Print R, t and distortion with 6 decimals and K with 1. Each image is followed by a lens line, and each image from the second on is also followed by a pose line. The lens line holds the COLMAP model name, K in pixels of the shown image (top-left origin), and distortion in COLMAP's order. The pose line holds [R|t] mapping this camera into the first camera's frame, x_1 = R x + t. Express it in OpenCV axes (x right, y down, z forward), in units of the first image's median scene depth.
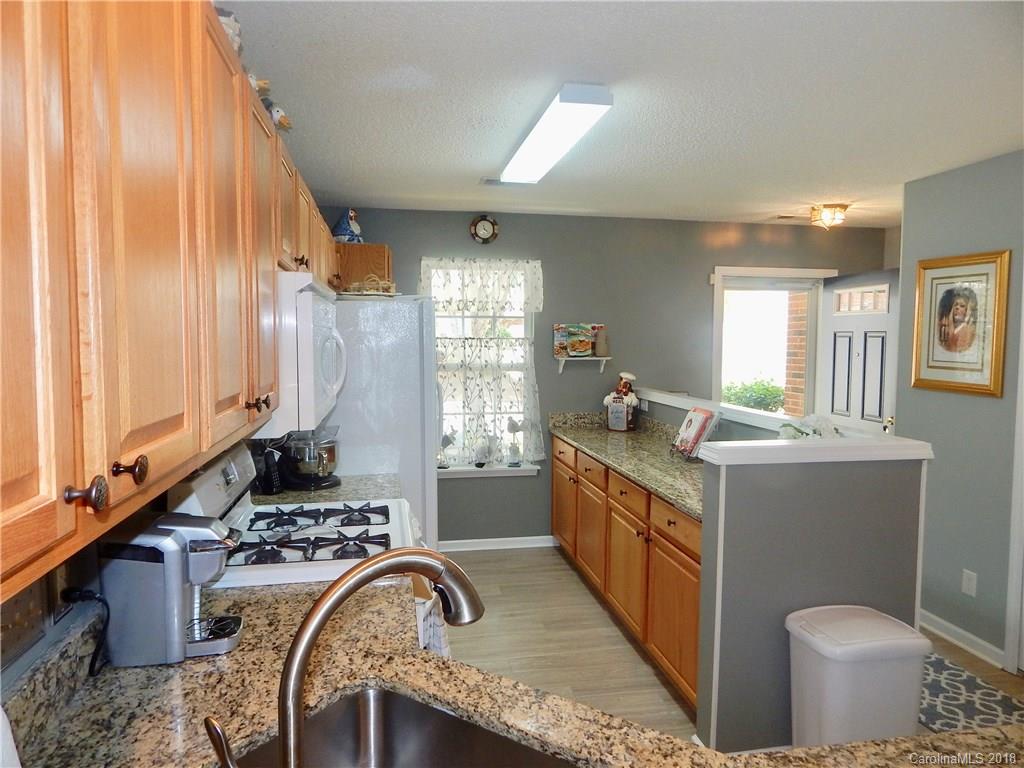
lens RADIAL K [[661.9, 0, 514.6], [0, 661.9, 377.0], [0, 0, 1]] dist [0.015338, -0.024630]
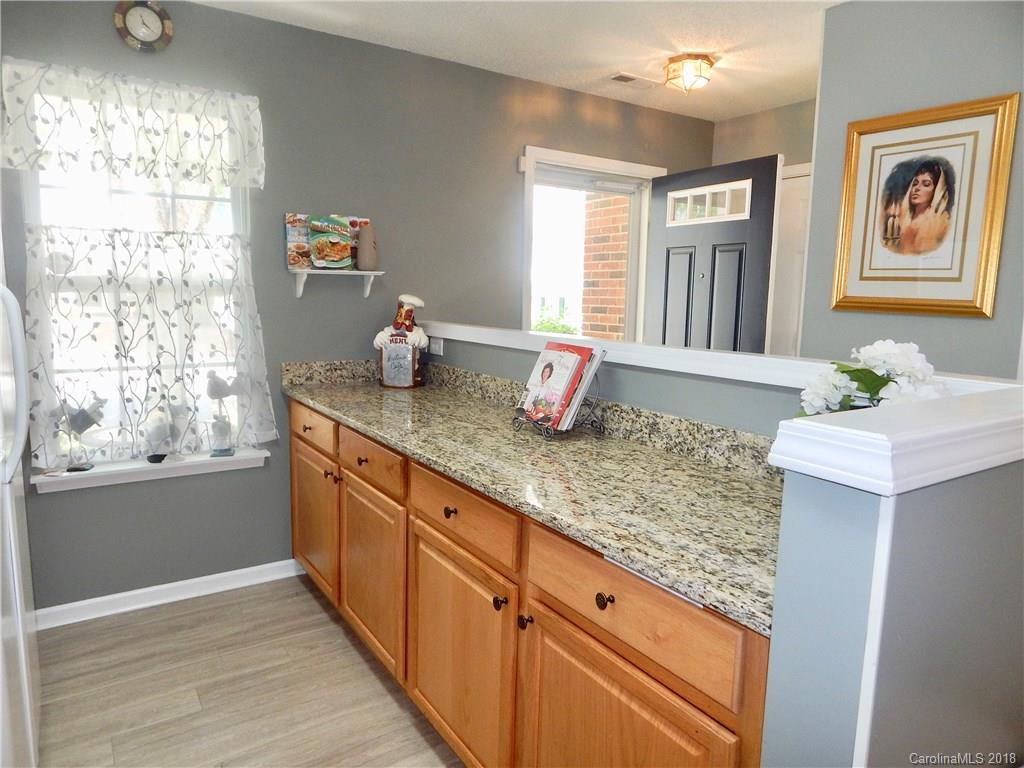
lens RADIAL K [[661.9, 0, 514.6], [0, 661.9, 377.0], [0, 0, 1]] dist [0.015338, -0.024630]
pose [[0.919723, -0.036457, 0.390871, 0.010691], [0.007729, 0.997167, 0.074821, 0.024449], [-0.392492, -0.065794, 0.917399, 0.372276]]
